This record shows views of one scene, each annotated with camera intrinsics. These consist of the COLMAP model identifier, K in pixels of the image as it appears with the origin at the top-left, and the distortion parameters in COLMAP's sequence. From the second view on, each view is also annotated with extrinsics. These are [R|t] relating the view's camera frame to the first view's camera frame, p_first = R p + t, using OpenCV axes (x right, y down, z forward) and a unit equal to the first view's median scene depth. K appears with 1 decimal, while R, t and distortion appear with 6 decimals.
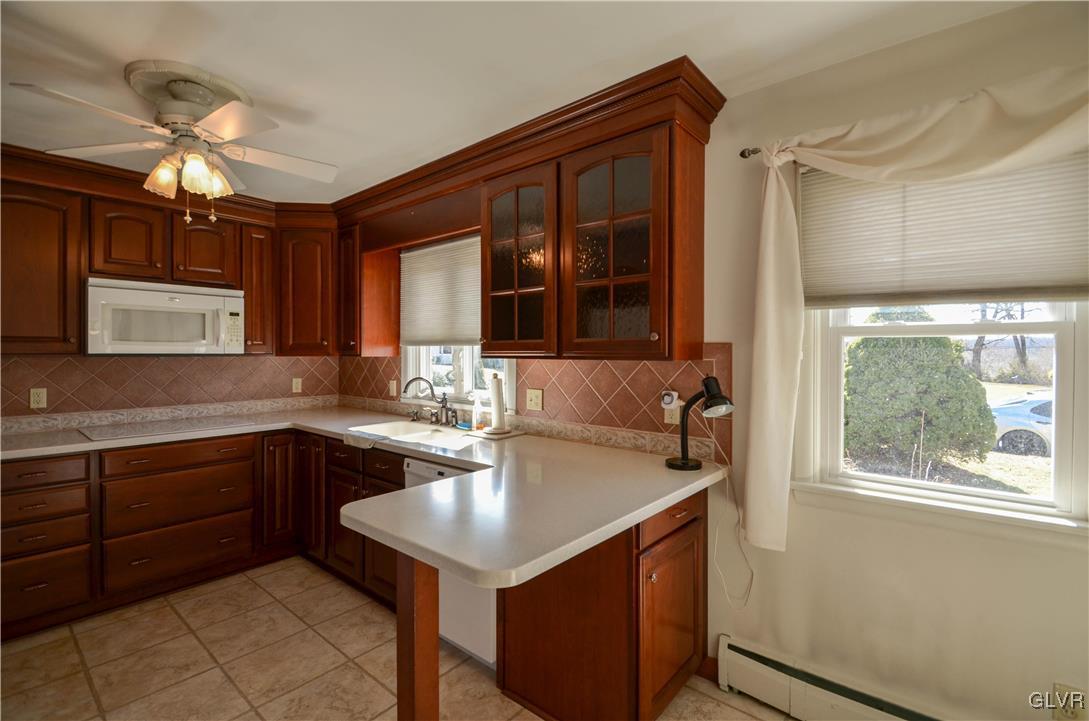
lens RADIAL K [[490.3, 0, 544.5], [0, 490.3, 360.5], [0, 0, 1]] dist [-0.002499, -0.000609]
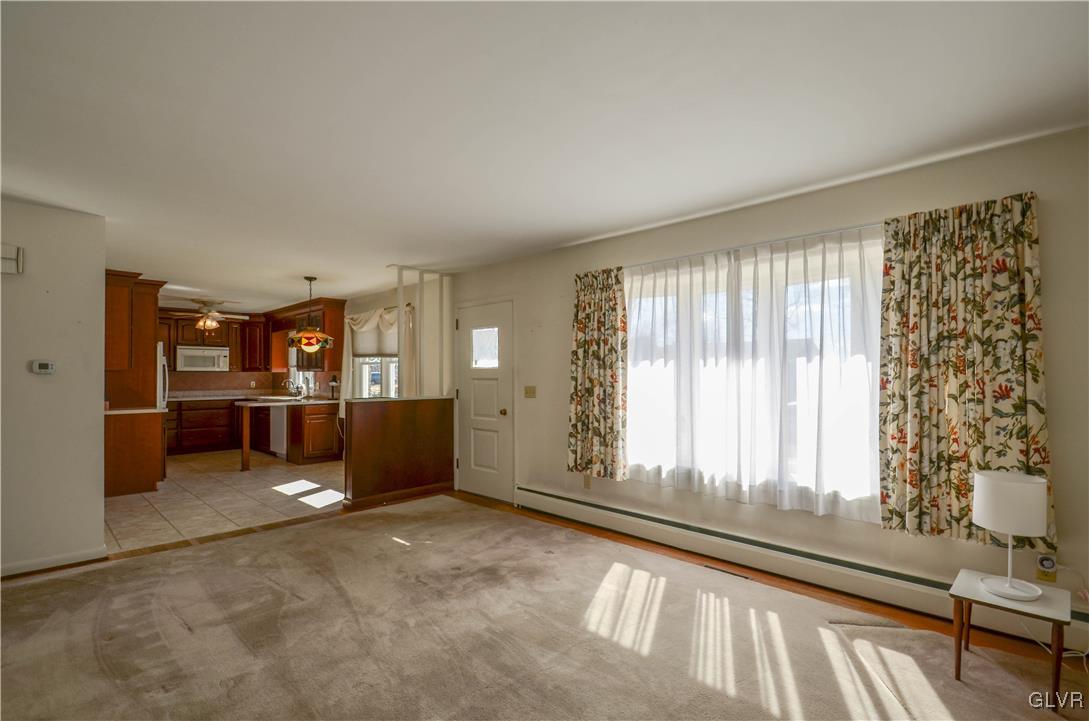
lens RADIAL K [[492.0, 0, 516.0], [0, 492.0, 363.6], [0, 0, 1]] dist [0.014448, -0.014266]
pose [[0.995659, -0.009877, -0.092554, 1.191269], [0.006785, 0.999410, -0.033669, 0.045988], [0.092832, 0.032895, 0.995138, -1.528253]]
